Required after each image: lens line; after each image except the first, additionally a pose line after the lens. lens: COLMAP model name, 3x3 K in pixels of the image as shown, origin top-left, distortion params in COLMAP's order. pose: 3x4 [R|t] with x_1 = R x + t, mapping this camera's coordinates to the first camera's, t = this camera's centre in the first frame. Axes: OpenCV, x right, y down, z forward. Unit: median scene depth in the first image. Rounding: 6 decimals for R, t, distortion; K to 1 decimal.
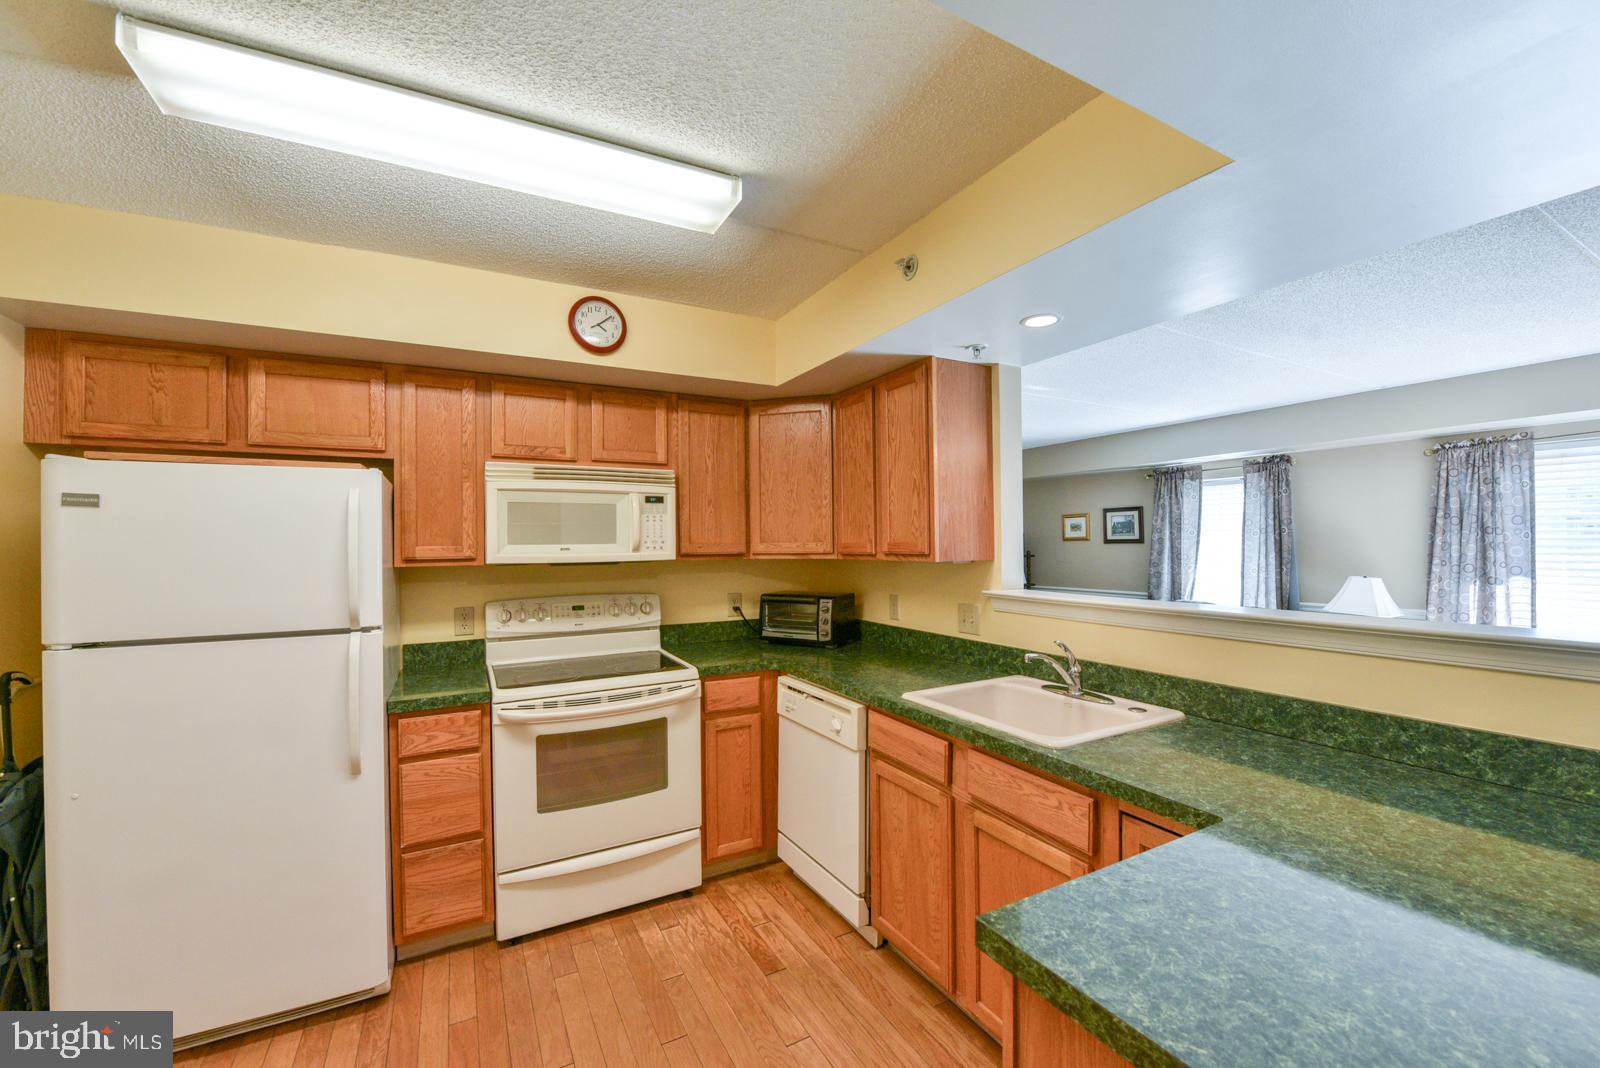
lens RADIAL K [[633.3, 0, 811.1], [0, 633.3, 540.3], [0, 0, 1]] dist [-0.020511, -0.000113]
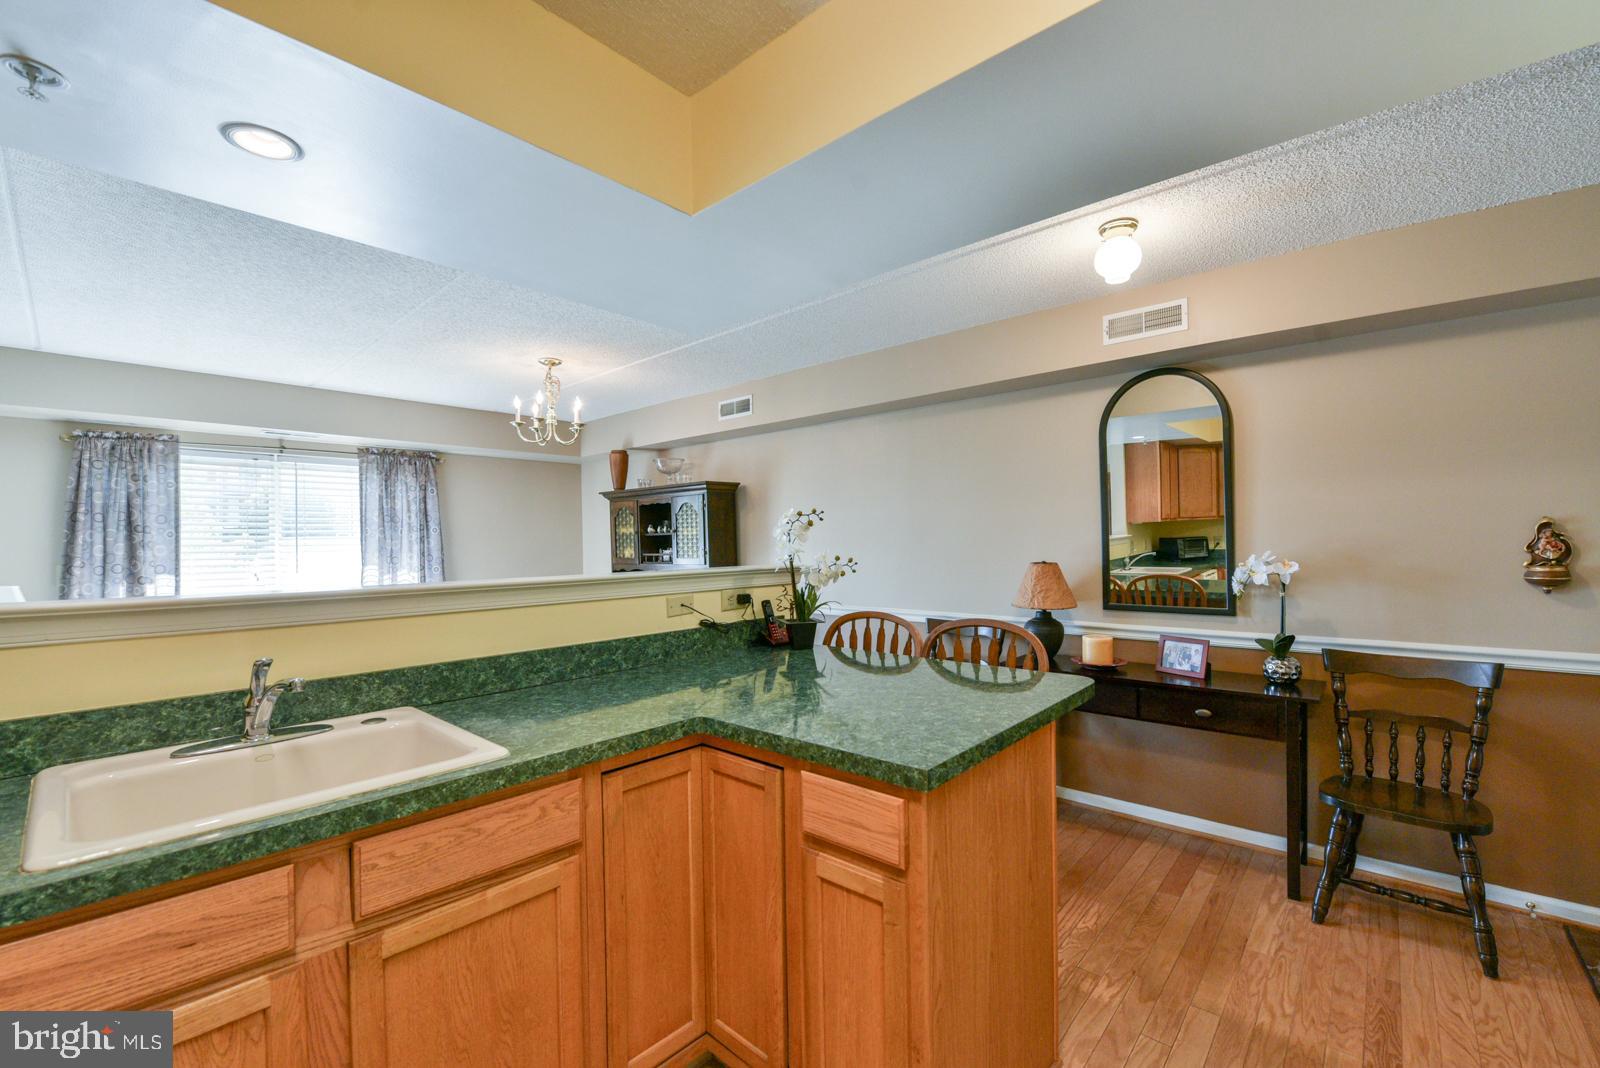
lens RADIAL K [[653.9, 0, 802.3], [0, 653.9, 540.5], [0, 0, 1]] dist [-0.020178, -0.000292]
pose [[-0.330393, 0.016798, 0.943694, -0.330621], [0.012436, 0.999832, -0.013443, 0.048953], [-0.943762, 0.007295, -0.330546, 0.596422]]
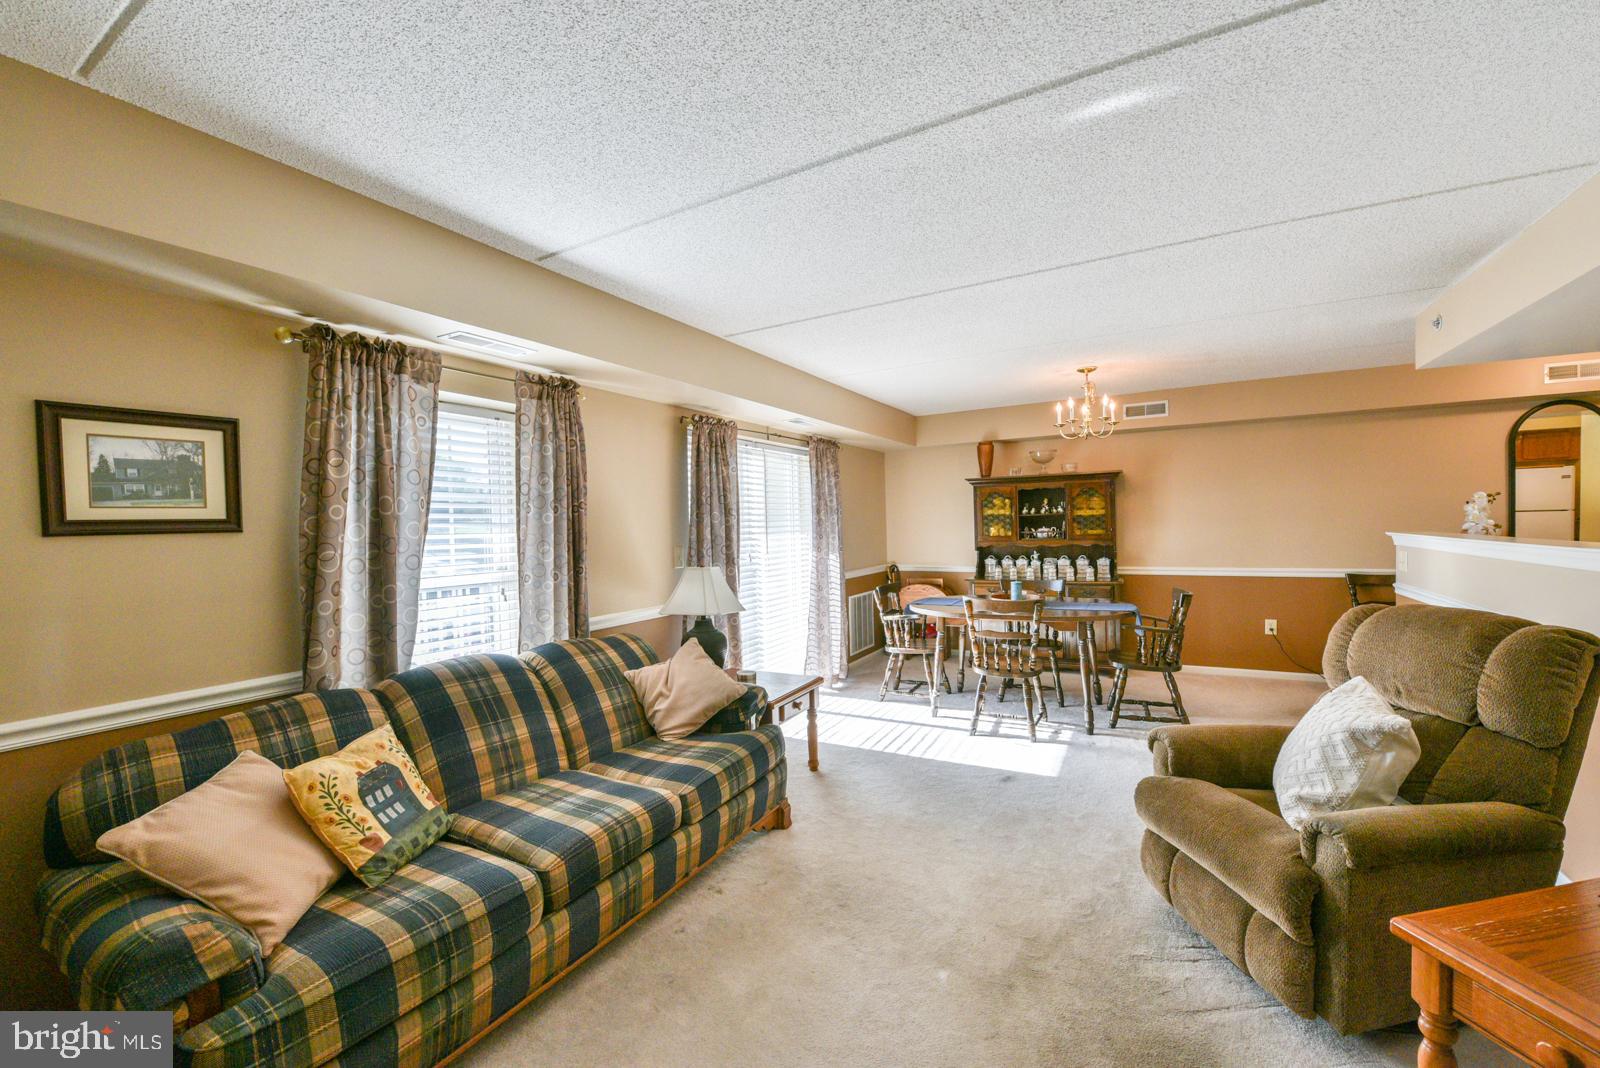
lens RADIAL K [[639.9, 0, 800.0], [0, 639.9, 541.1], [0, 0, 1]] dist [-0.021012, -0.000480]
pose [[-0.522556, 0.006316, 0.852582, 0.252341], [0.030710, 0.999463, 0.011418, 0.039168], [-0.852052, 0.032149, -0.522469, 2.487587]]
